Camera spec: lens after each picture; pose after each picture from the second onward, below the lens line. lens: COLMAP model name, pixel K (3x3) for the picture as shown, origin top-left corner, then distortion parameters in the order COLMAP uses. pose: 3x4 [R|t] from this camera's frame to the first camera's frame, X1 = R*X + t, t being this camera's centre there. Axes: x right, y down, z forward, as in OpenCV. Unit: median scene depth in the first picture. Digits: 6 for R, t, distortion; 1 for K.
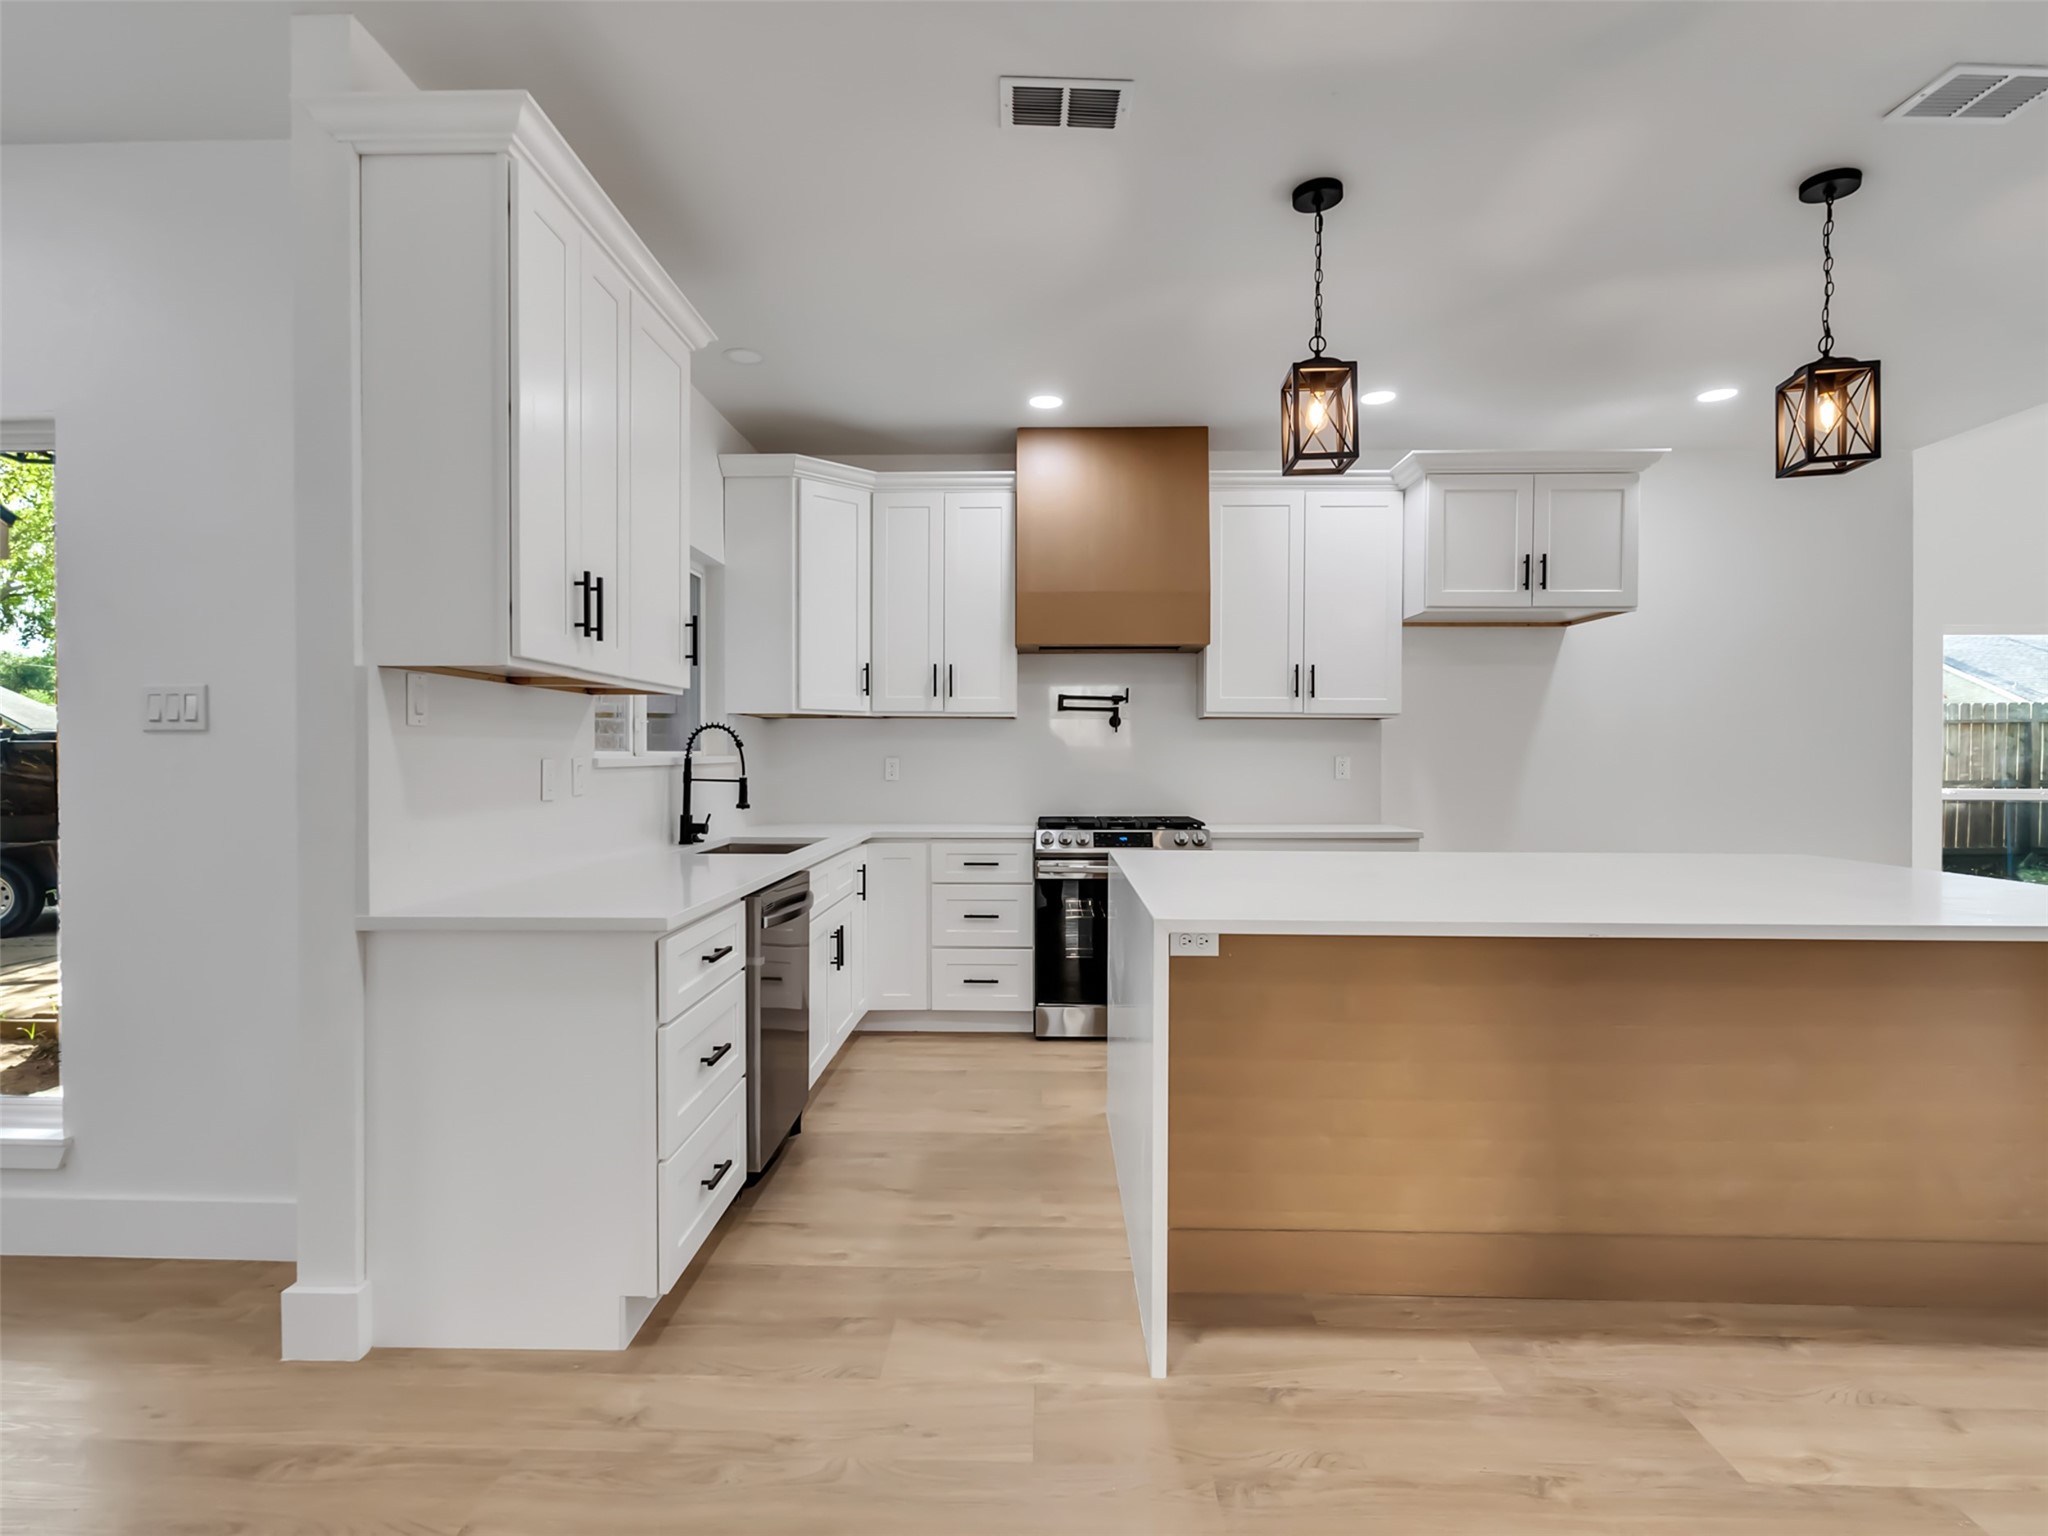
lens RADIAL K [[1054.6, 0, 1009.8], [0, 1054.6, 764.5], [0, 0, 1]] dist [-0.004018, 0.002267]
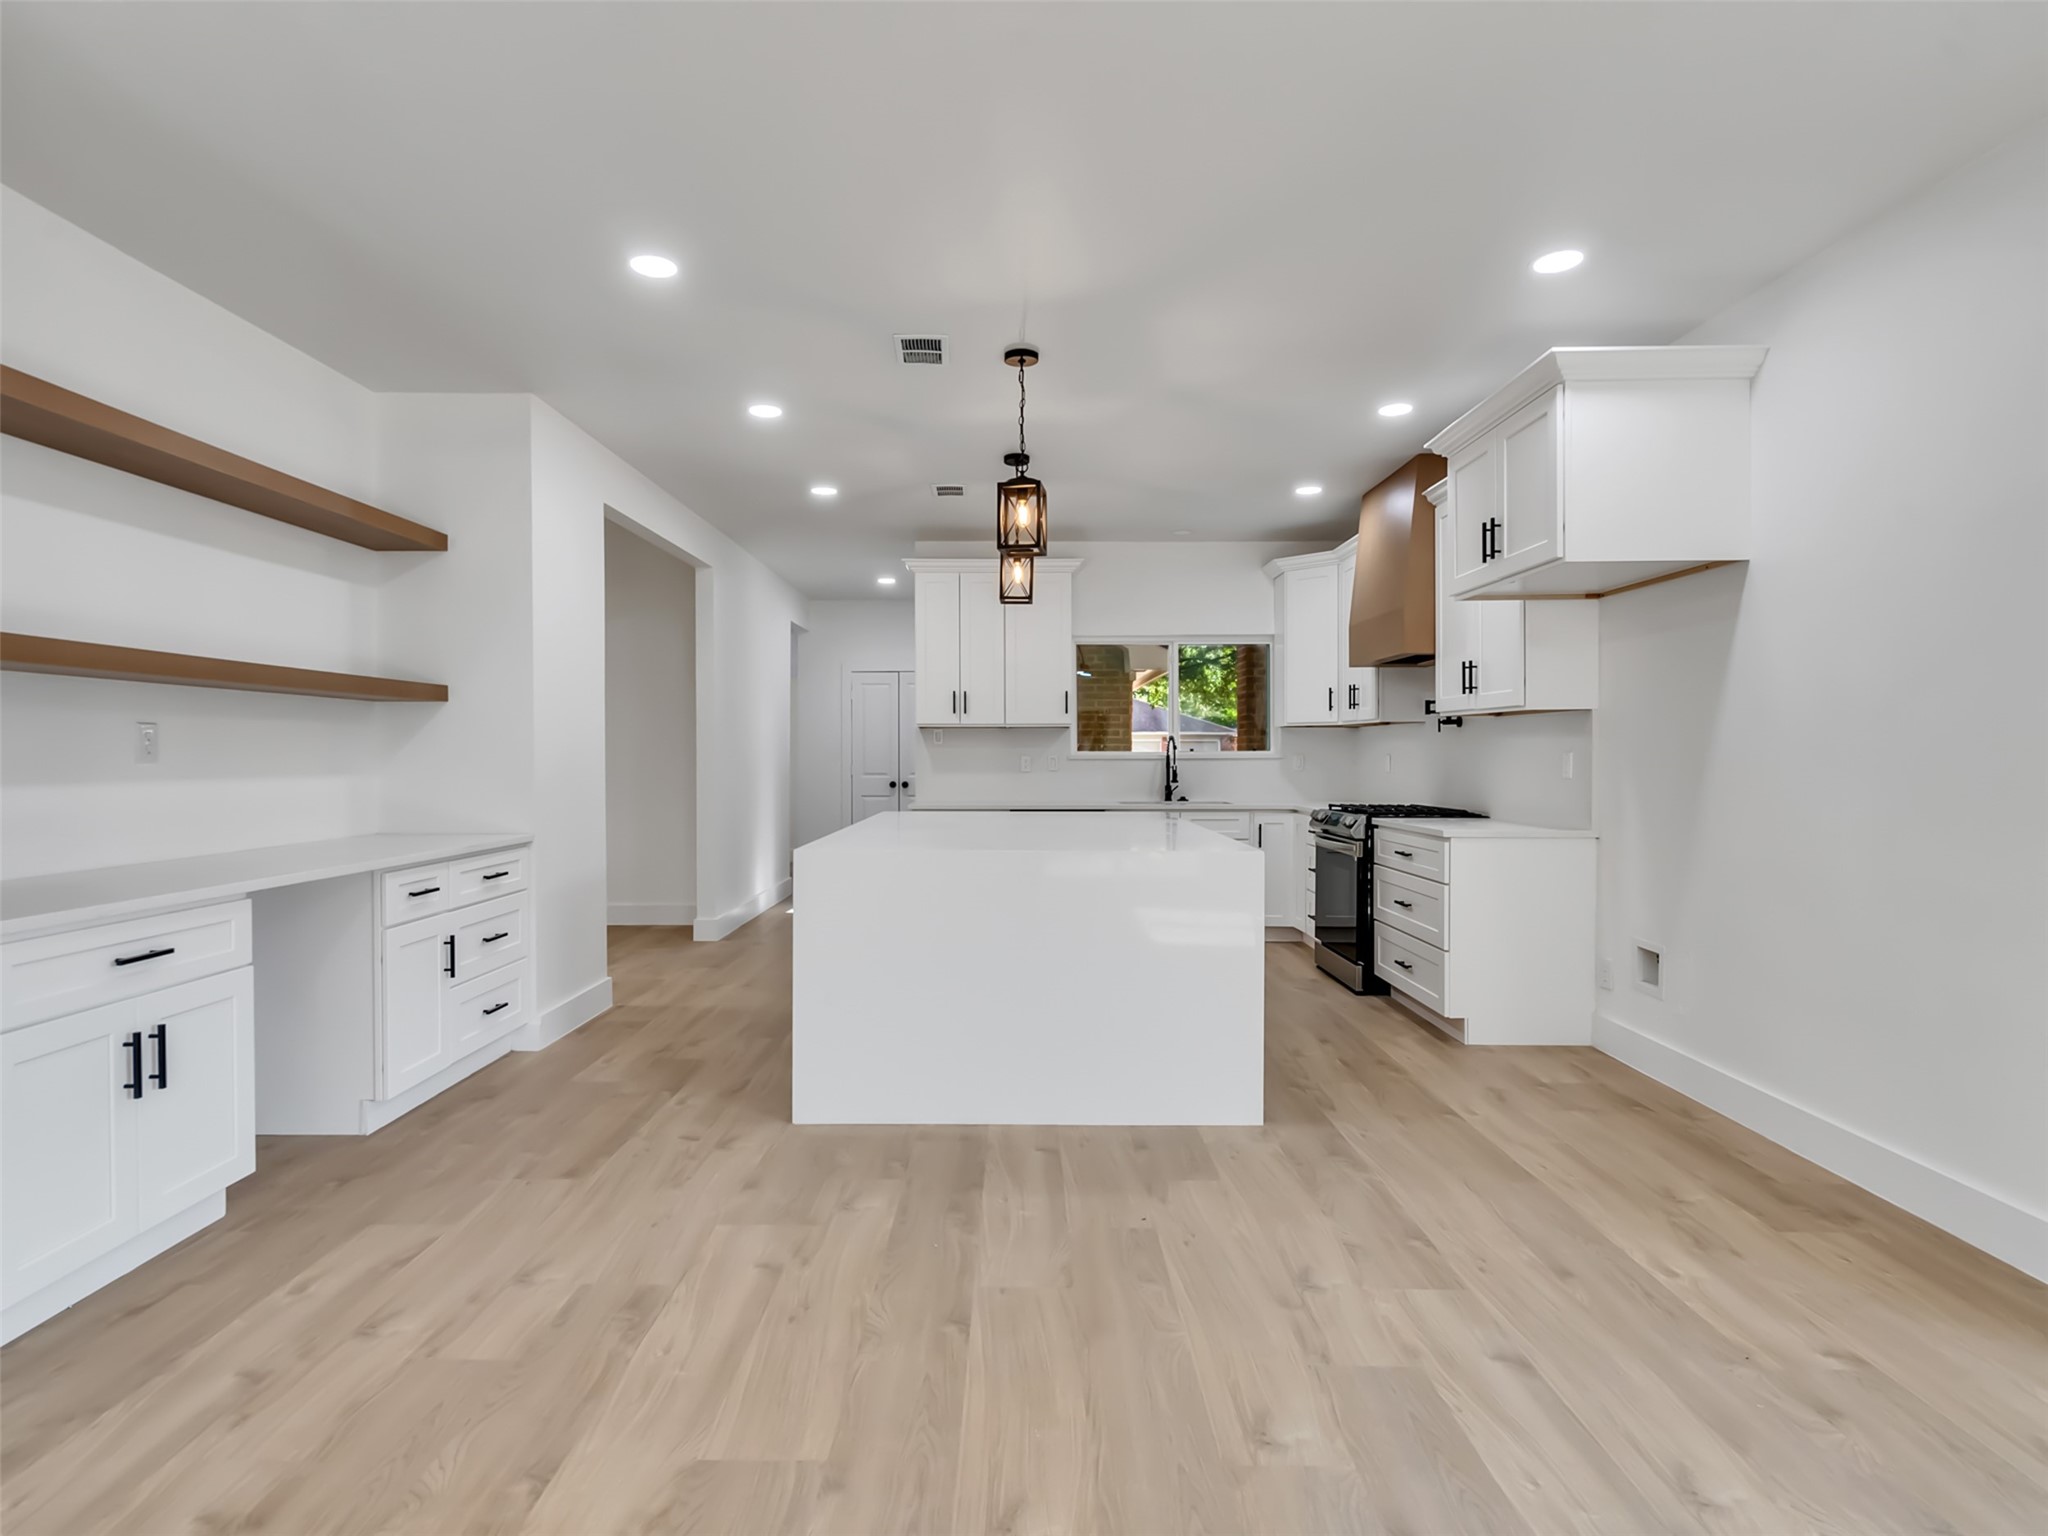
lens RADIAL K [[1054.6, 0, 1009.8], [0, 1054.6, 764.5], [0, 0, 1]] dist [-0.004018, 0.002267]
pose [[0.019244, 0.007948, -0.999783, 1.342951], [-0.006934, 0.999945, 0.007816, -0.001638], [0.999791, 0.006782, 0.019299, 0.579669]]
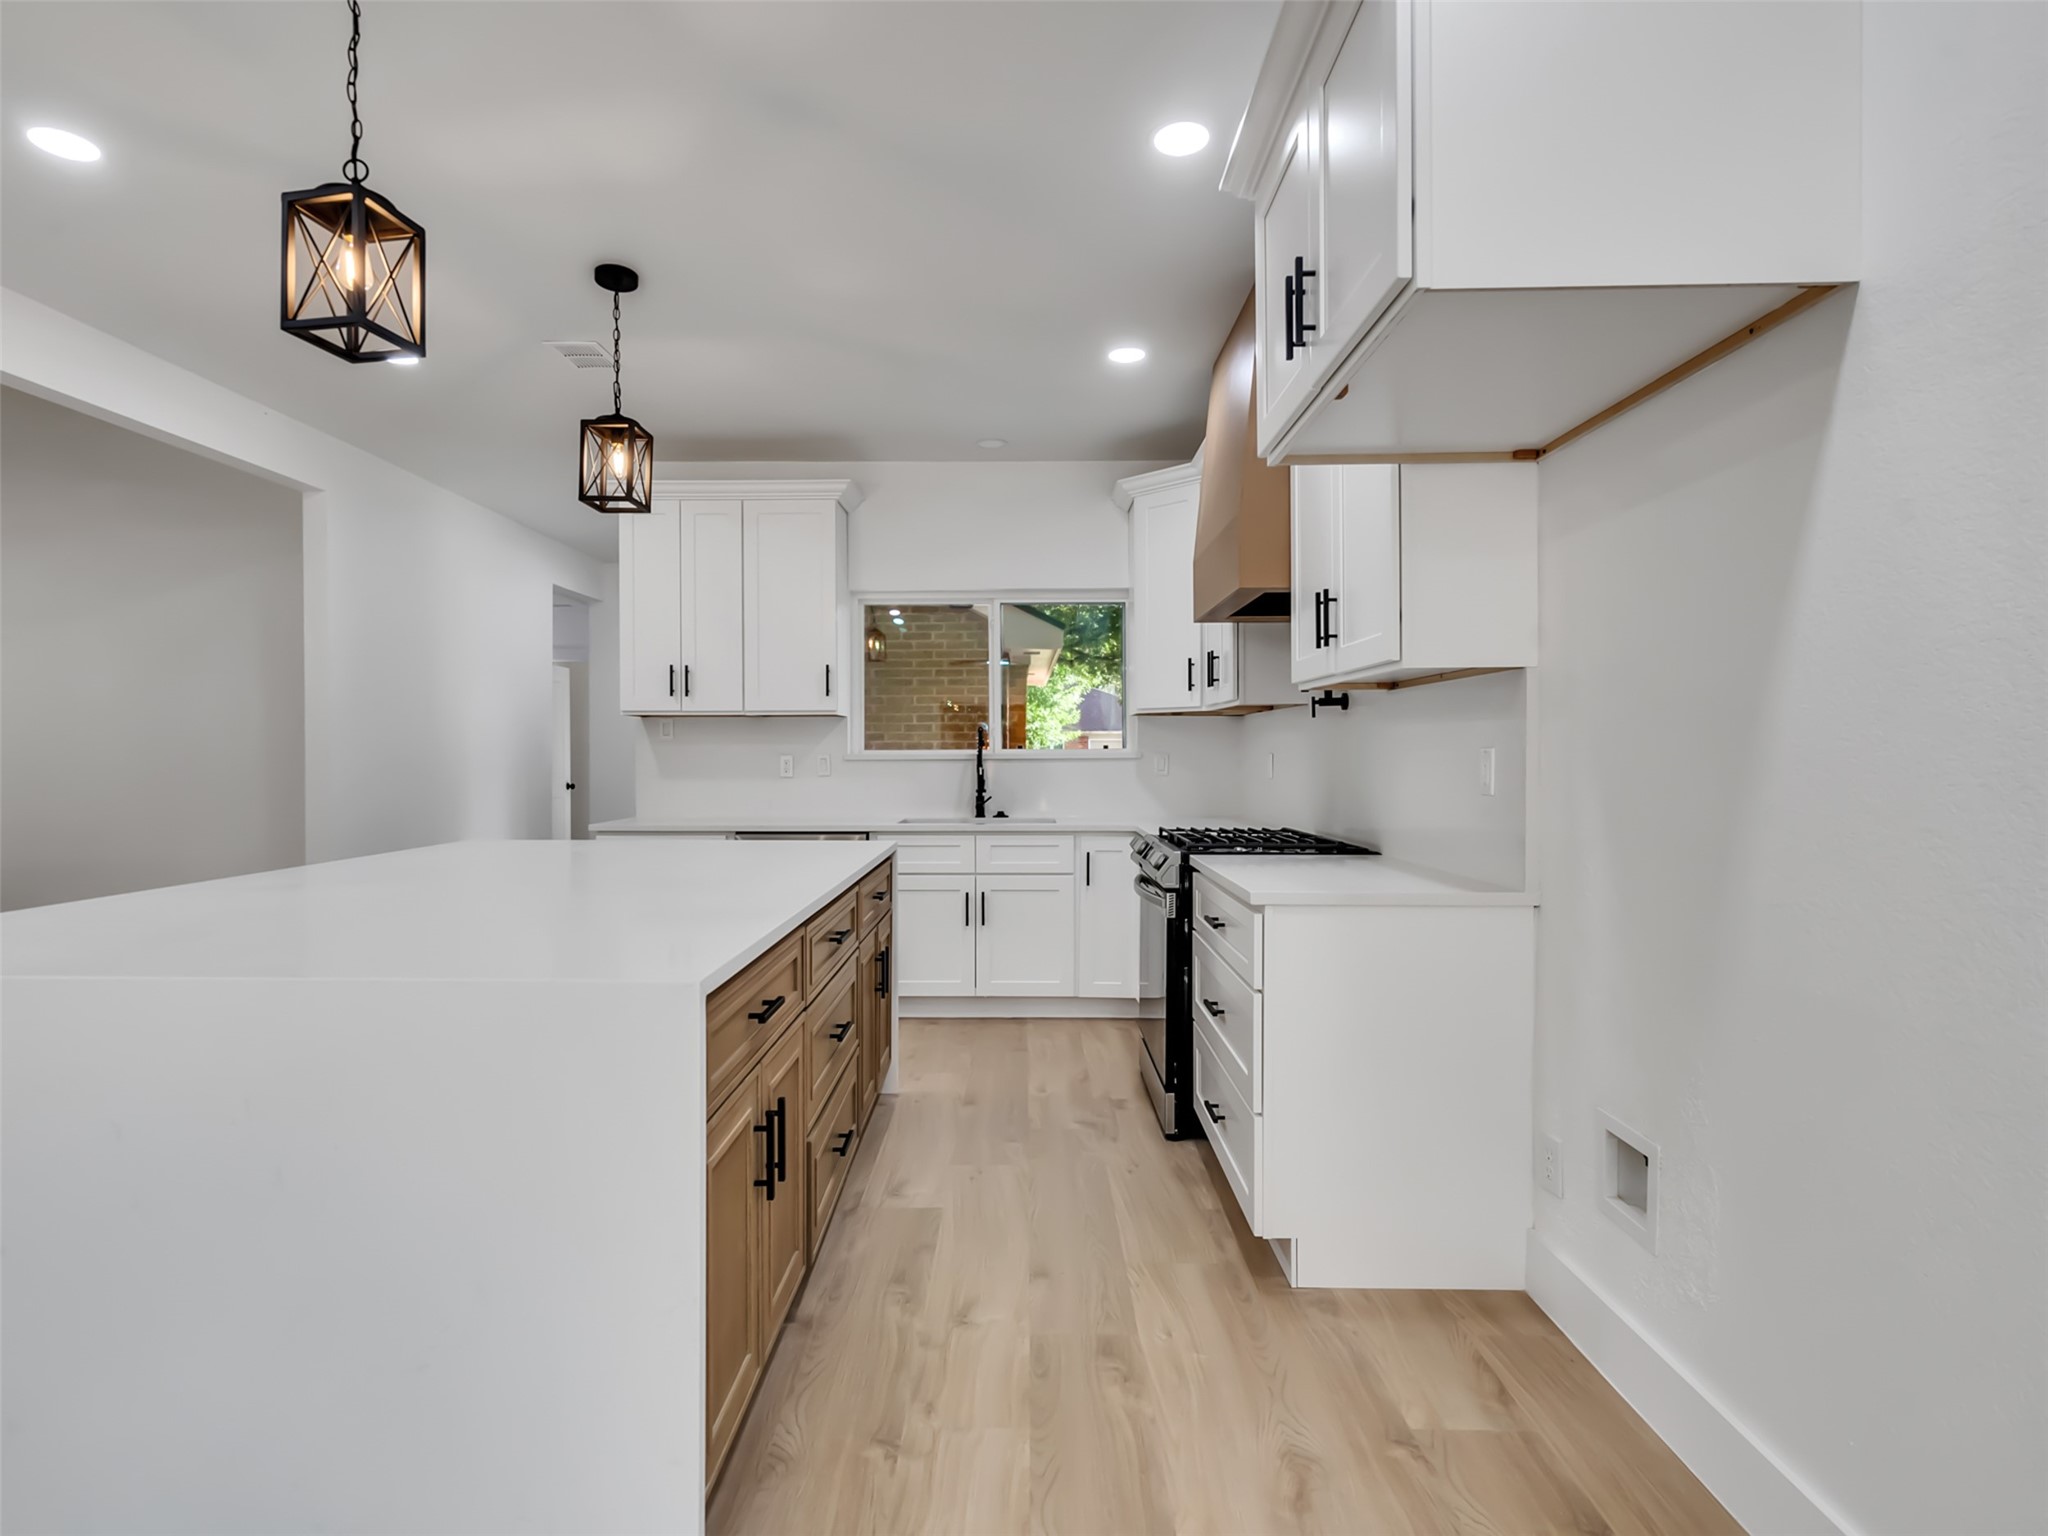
lens RADIAL K [[1054.6, 0, 1009.8], [0, 1054.6, 764.5], [0, 0, 1]] dist [-0.004018, 0.002267]
pose [[0.015016, 0.007773, -0.999857, 0.905337], [-0.006257, 0.999951, 0.007679, -0.002906], [0.999868, 0.006141, 0.015064, 0.868174]]
